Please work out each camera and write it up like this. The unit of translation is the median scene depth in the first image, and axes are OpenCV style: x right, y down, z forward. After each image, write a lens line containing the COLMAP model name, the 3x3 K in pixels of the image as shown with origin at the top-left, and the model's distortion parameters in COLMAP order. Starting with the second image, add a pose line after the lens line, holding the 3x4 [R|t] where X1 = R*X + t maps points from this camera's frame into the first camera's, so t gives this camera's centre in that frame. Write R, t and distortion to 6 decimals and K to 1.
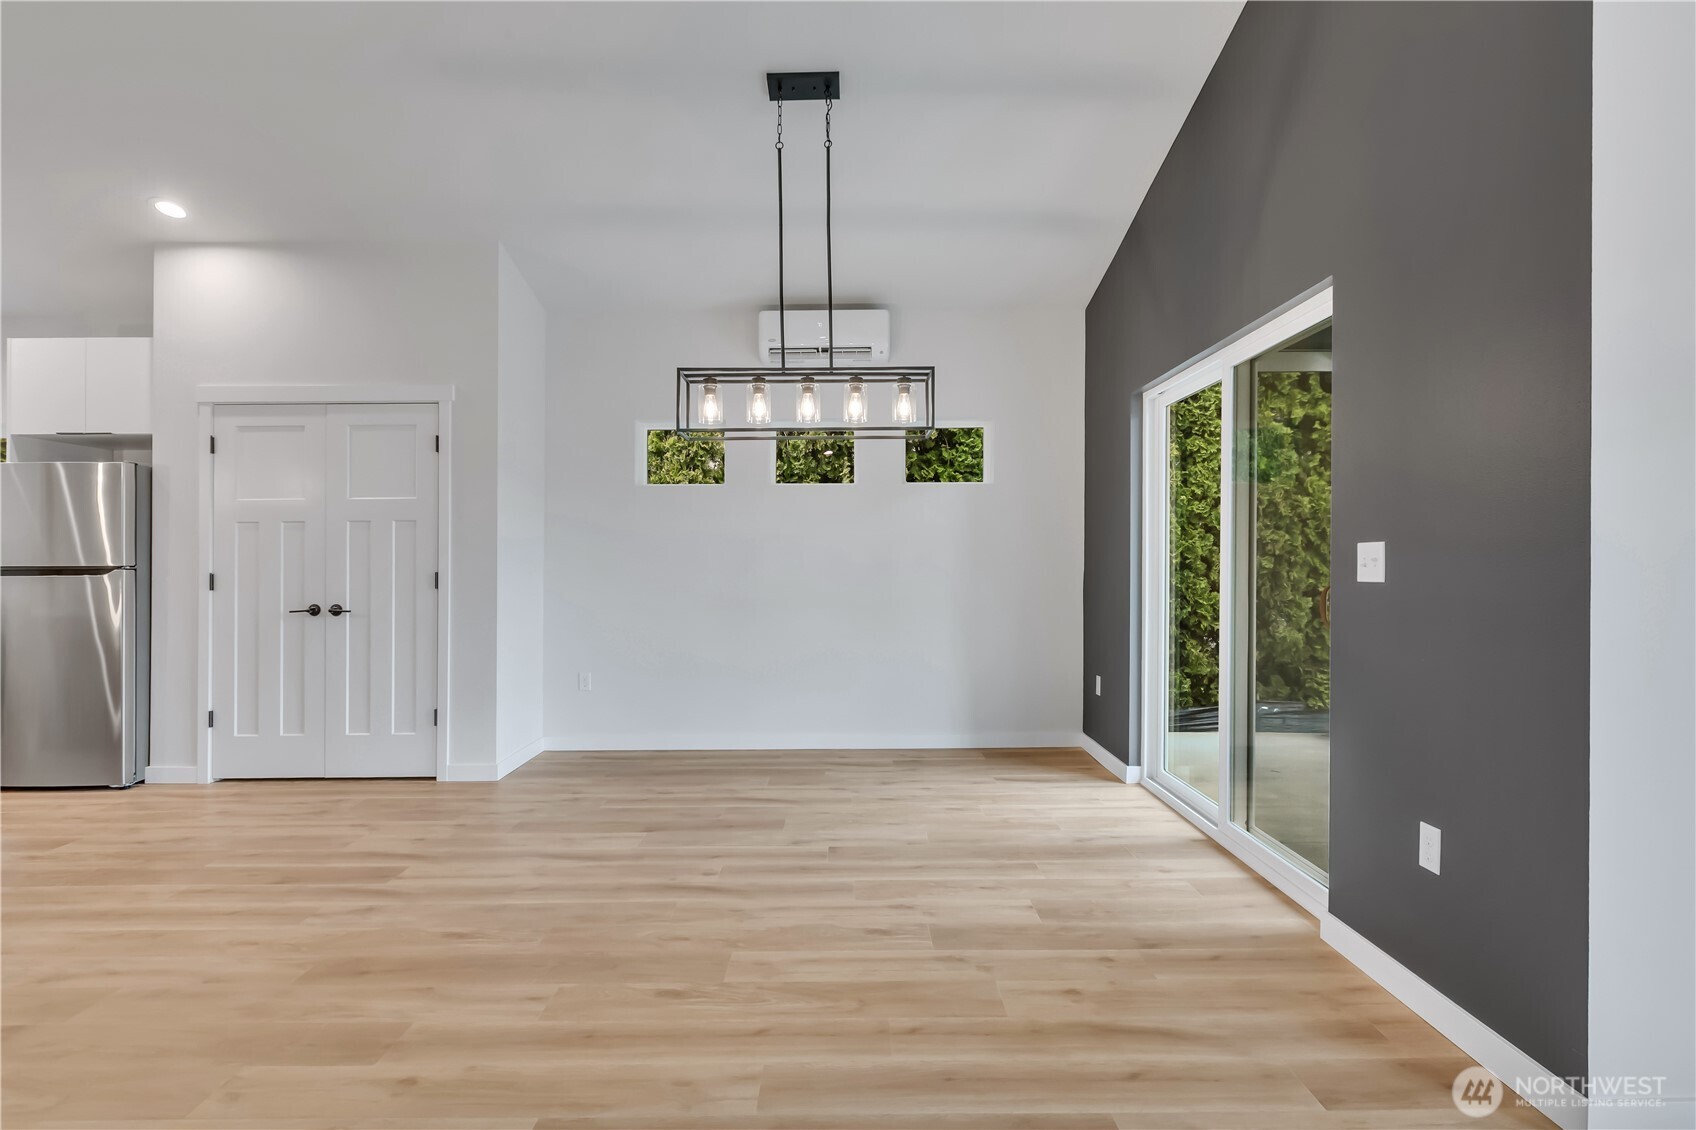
lens RADIAL K [[802.5, 0, 855.9], [0, 802.5, 561.7], [0, 0, 1]] dist [0.002573, -0.001604]
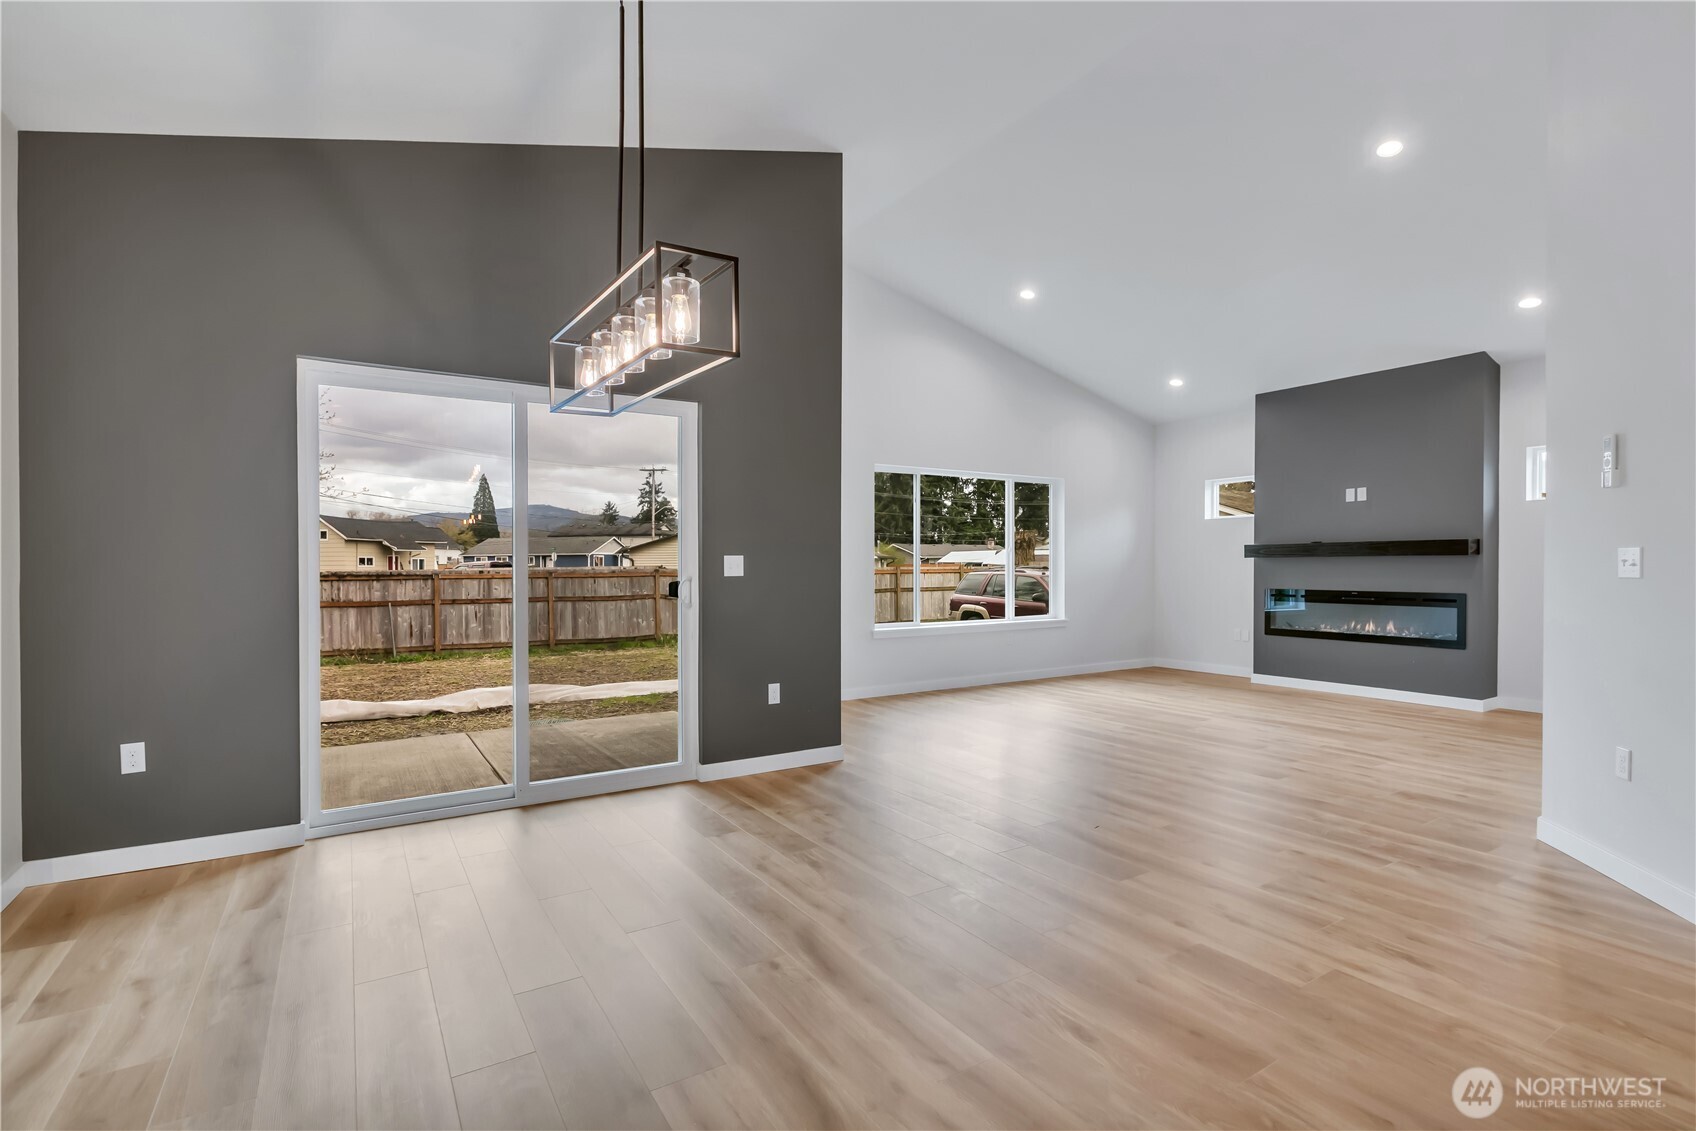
lens RADIAL K [[802.5, 0, 851.6], [0, 802.5, 569.0], [0, 0, 1]] dist [0.002573, -0.001604]
pose [[-0.523431, 0.006326, 0.852045, -0.789294], [0.003460, 0.999980, -0.005298, 0.013505], [-0.852061, 0.000175, -0.523442, 1.203738]]
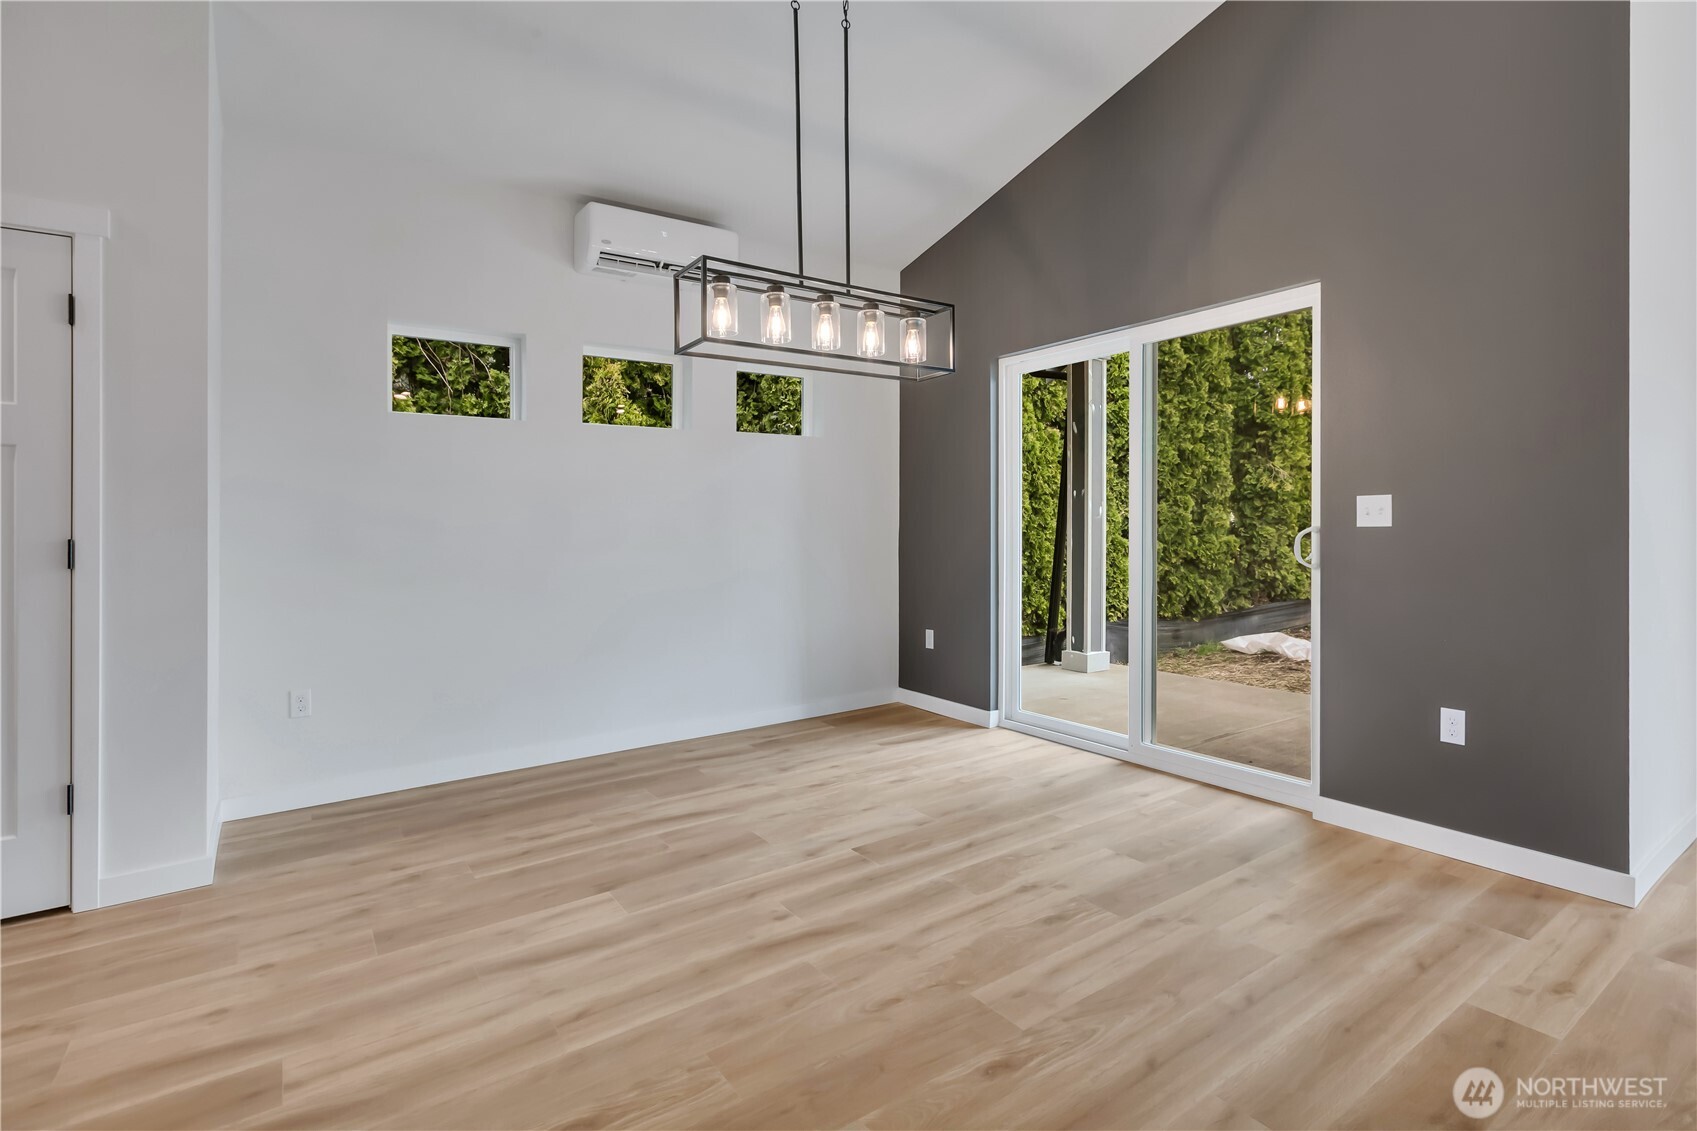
lens RADIAL K [[803.0, 0, 866.3], [0, 803.0, 528.1], [0, 0, 1]] dist [0.002573, -0.001604]
pose [[0.818051, -0.009175, 0.575073, -0.501744], [0.009107, 0.999954, 0.002999, 0.011210], [-0.575074, 0.002784, 0.818097, 0.287200]]
